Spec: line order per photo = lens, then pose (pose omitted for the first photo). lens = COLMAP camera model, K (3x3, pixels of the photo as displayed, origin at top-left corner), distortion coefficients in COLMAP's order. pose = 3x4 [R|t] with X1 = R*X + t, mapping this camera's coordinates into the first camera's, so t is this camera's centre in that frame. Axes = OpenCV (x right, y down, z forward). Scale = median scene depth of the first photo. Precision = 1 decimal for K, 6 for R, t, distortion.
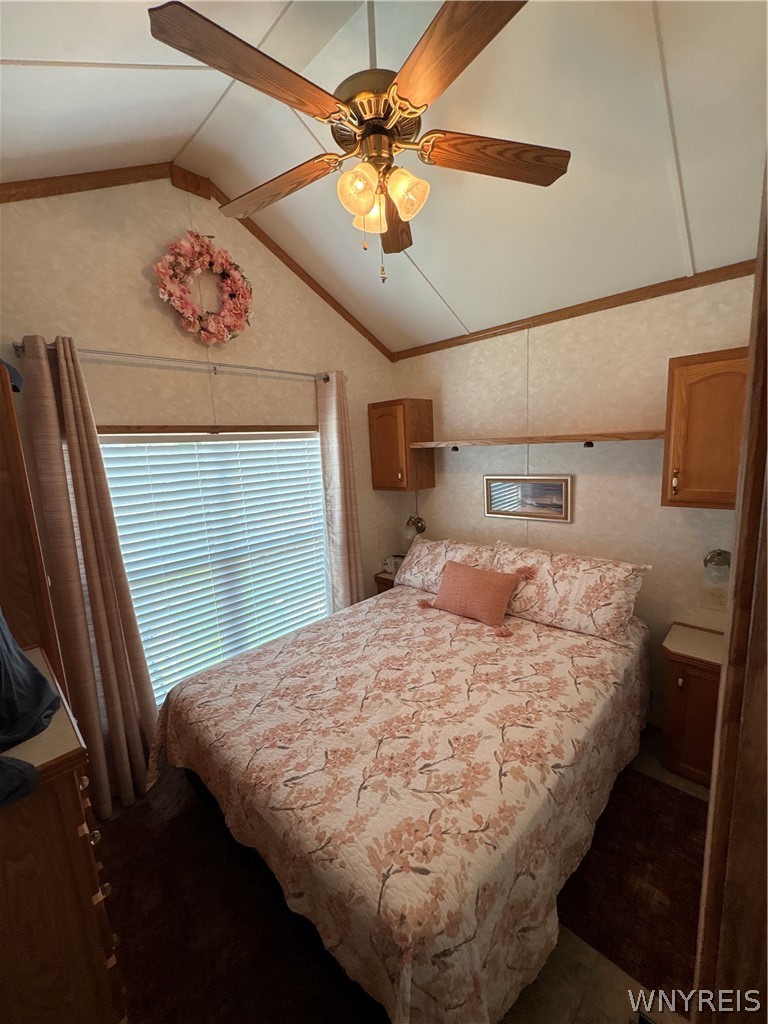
lens RADIAL K [[408.8, 0, 384.1], [0, 408.8, 512.0], [0, 0, 1]] dist [-0.003156, 0.000613]
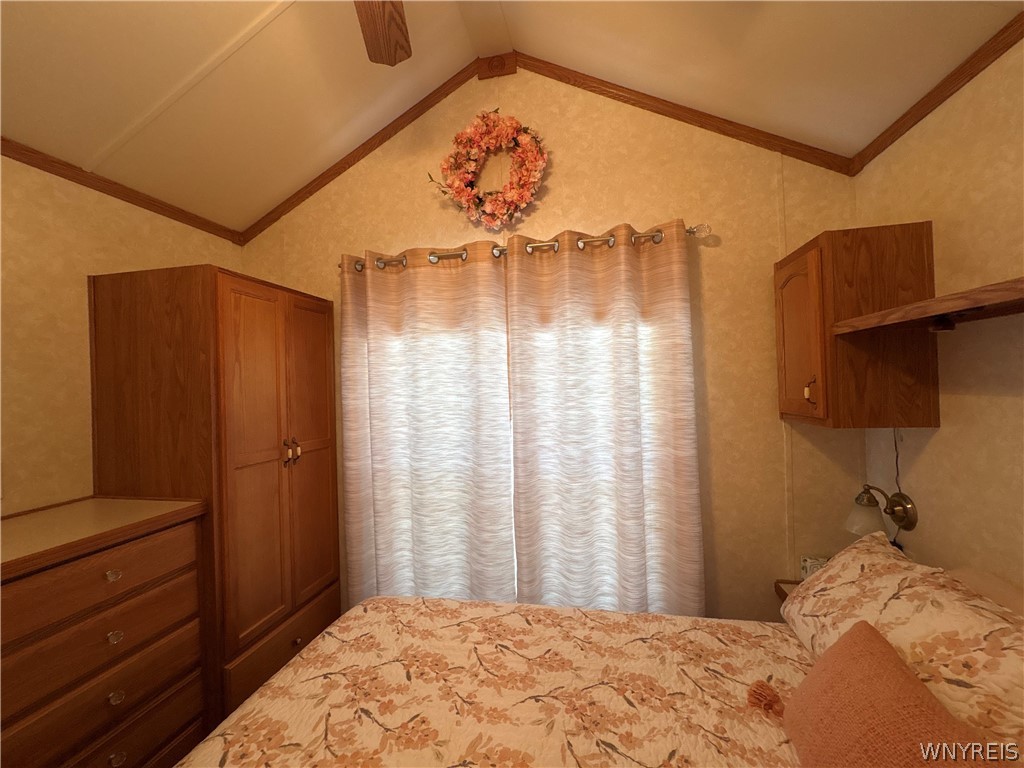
lens RADIAL K [[408.8, 0, 512.3], [0, 408.8, 382.6], [0, 0, 1]] dist [-0.003156, 0.000613]
pose [[0.529375, 0.029261, -0.847883, 0.331722], [-0.133507, 0.989826, -0.049196, -0.038258], [0.837817, 0.139242, 0.527896, 0.571223]]
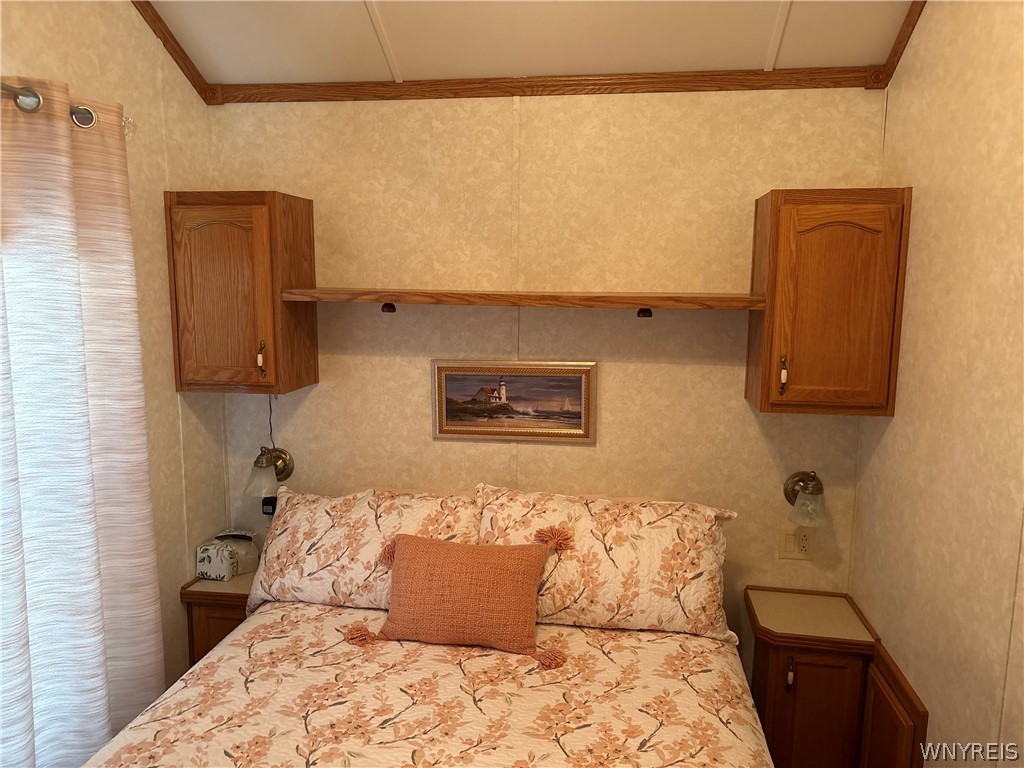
lens RADIAL K [[776.0, 0, 511.3], [0, 776.0, 387.4], [0, 0, 1]] dist [0.047974, -0.043941]
pose [[0.814247, -0.020938, 0.580141, -0.300676], [0.042066, 0.998850, -0.022992, -0.034080], [-0.578992, 0.043125, 0.814192, 0.173471]]
